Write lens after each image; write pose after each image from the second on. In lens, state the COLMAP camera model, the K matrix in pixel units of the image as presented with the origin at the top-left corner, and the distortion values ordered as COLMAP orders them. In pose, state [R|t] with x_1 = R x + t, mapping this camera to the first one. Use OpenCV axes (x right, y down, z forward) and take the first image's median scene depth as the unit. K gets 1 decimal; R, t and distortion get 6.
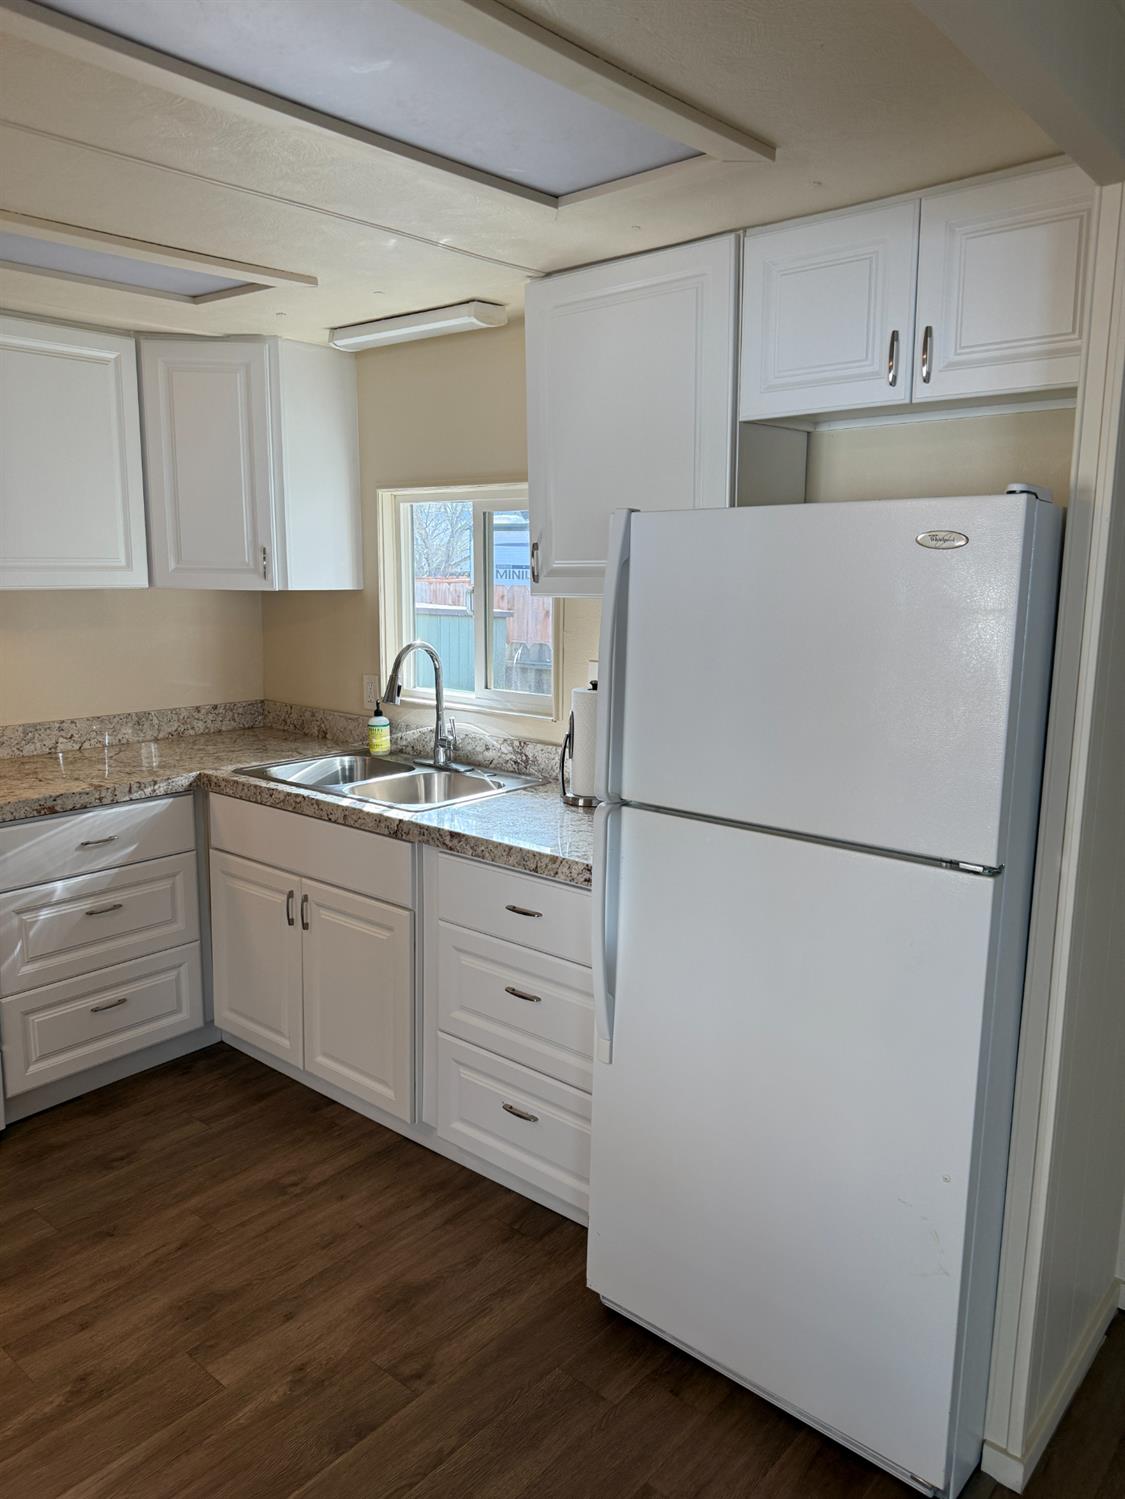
lens RADIAL K [[1063.2, 0, 564.5], [0, 1063.2, 742.6], [0, 0, 1]] dist [0.050262, -0.065174]
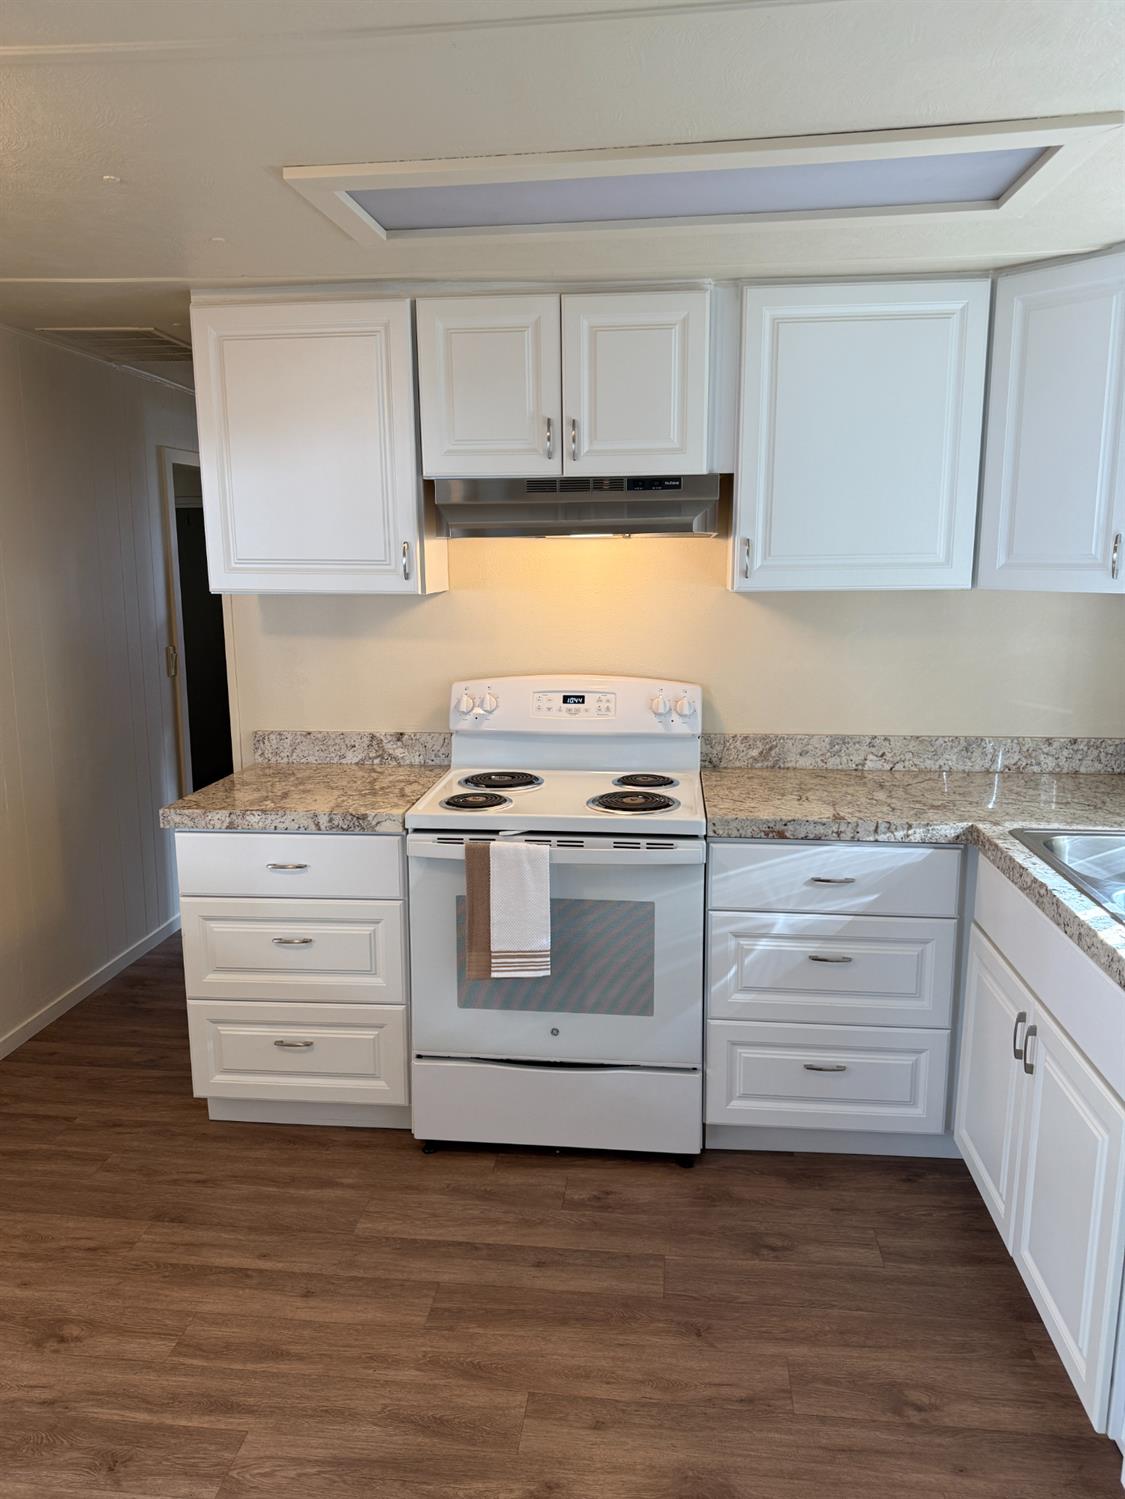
lens RADIAL K [[1063.2, 0, 561.0], [0, 1063.2, 748.6], [0, 0, 1]] dist [0.050262, -0.065174]
pose [[0.565507, 0.136954, -0.813293, 0.129809], [-0.130792, 0.988529, 0.075519, -0.050180], [0.814307, 0.063666, 0.576933, 0.318036]]
